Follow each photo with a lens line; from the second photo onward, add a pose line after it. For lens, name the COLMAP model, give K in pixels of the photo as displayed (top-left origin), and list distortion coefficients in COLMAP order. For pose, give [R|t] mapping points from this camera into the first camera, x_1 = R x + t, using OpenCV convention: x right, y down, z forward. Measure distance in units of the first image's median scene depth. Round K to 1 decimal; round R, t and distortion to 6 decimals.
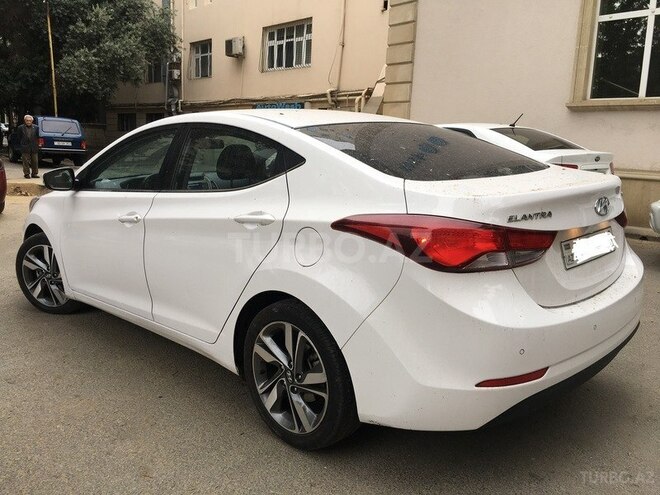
lens RADIAL K [[563.9, 0, 330.0], [0, 563.9, 247.5], [0, 0, 1]] dist [0.081604, -0.122485]
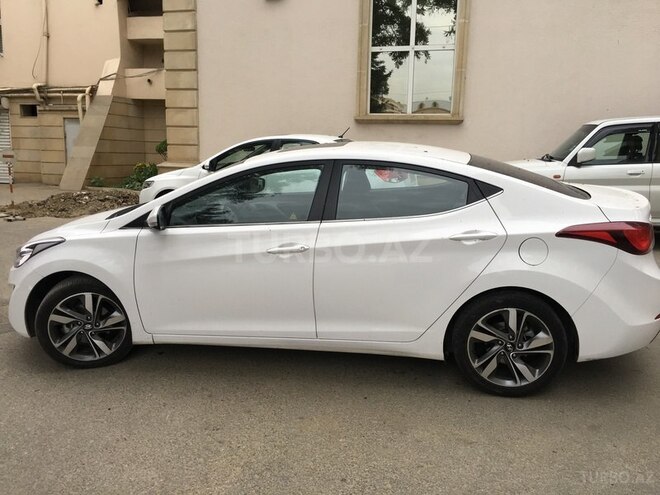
lens RADIAL K [[563.9, 0, 330.0], [0, 563.9, 247.5], [0, 0, 1]] dist [0.081604, -0.122485]
pose [[0.821334, -0.120059, 0.557671, -0.351713], [0.113005, 0.992471, 0.047231, -0.038224], [-0.559142, 0.024227, 0.828718, 0.028035]]
